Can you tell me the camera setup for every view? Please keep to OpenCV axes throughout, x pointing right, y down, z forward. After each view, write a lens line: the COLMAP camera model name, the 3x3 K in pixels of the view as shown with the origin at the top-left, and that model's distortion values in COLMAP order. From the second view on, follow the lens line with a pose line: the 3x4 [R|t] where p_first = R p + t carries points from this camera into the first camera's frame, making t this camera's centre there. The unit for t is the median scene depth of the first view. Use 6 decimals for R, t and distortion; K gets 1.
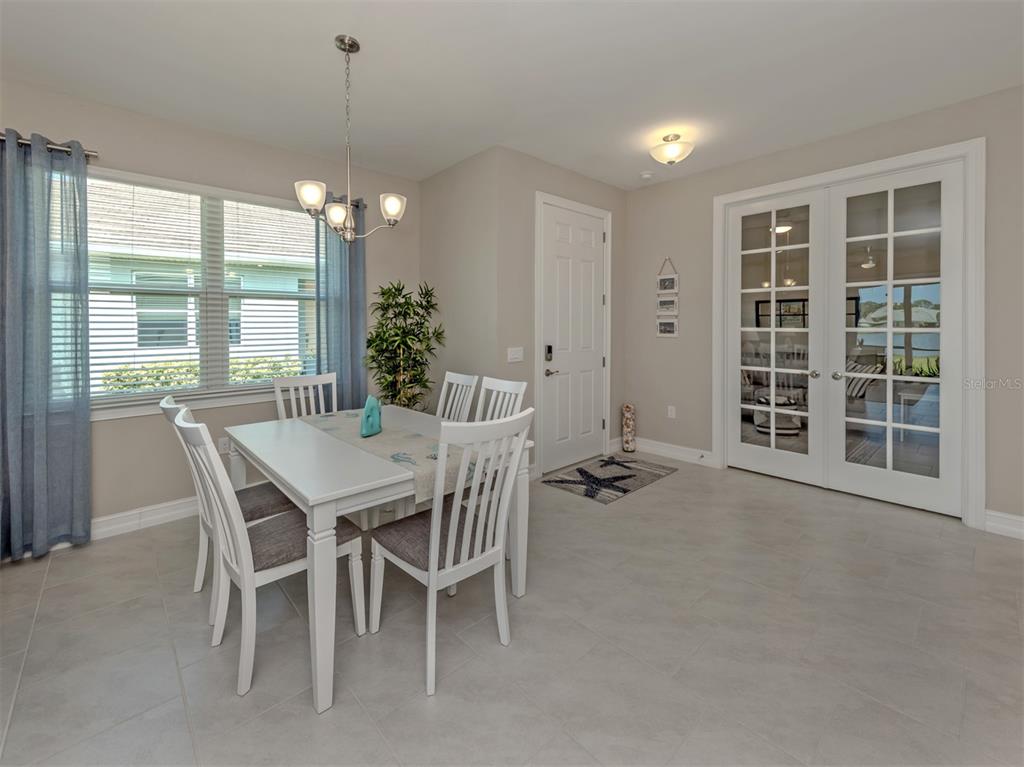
lens RADIAL K [[468.9, 0, 502.1], [0, 468.9, 332.8], [0, 0, 1]] dist [0.001510, 0.002640]
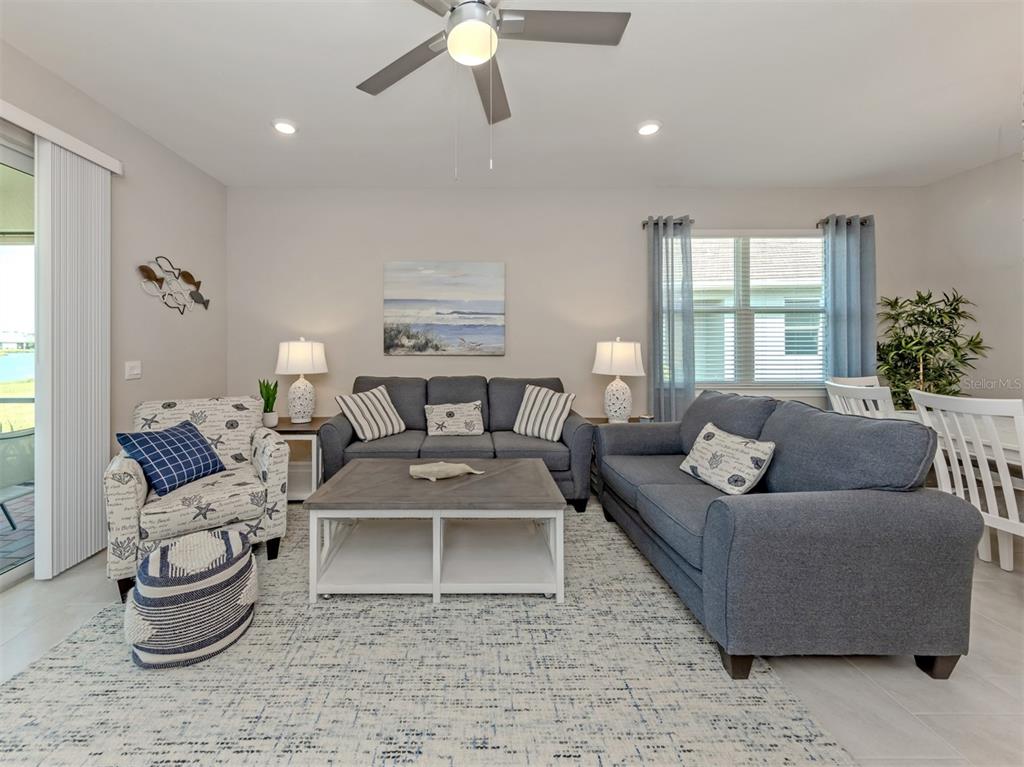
lens RADIAL K [[397.4, 0, 473.3], [0, 397.4, 330.9], [0, 0, 1]] dist [-0.002048, 0.000978]
pose [[0.725251, -0.008058, -0.688438, -0.374222], [-0.007945, 0.999767, -0.020072, 0.003365], [0.688439, 0.020027, 0.725018, -0.328345]]
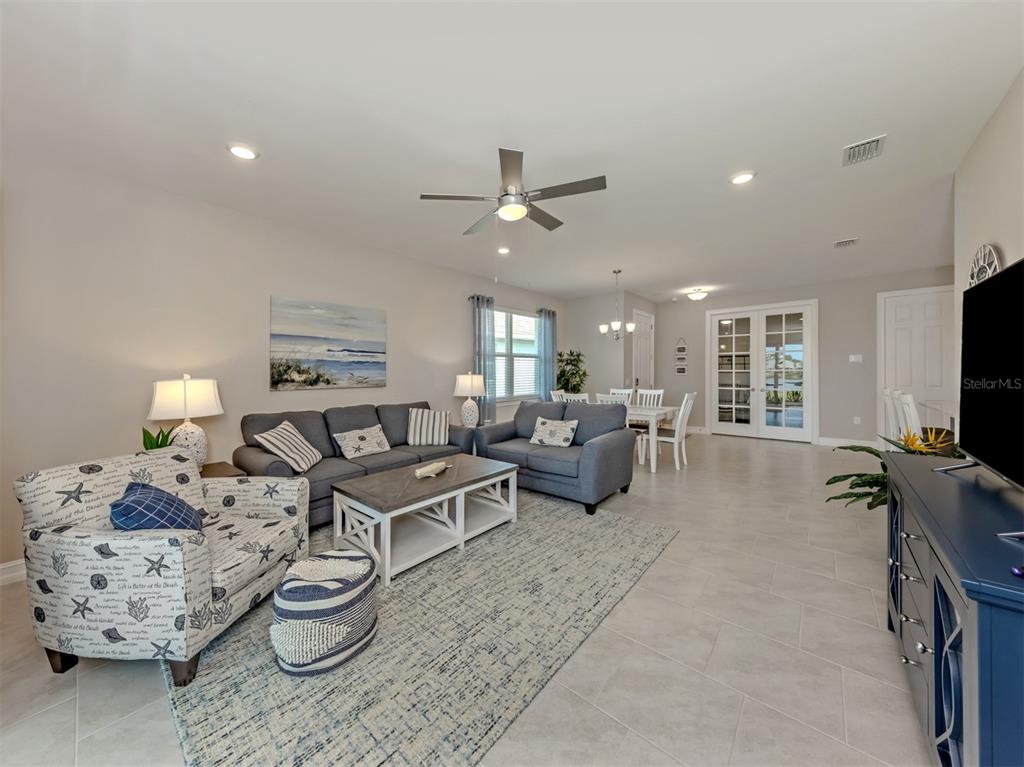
lens RADIAL K [[362.9, 0, 511.7], [0, 362.9, 364.4], [0, 0, 1]] dist [0.000528, -0.000611]
pose [[0.994944, 0.003494, 0.100375, -0.734537], [-0.001272, 0.999753, -0.022189, -0.000012], [-0.100428, 0.021949, 0.994702, -0.697968]]
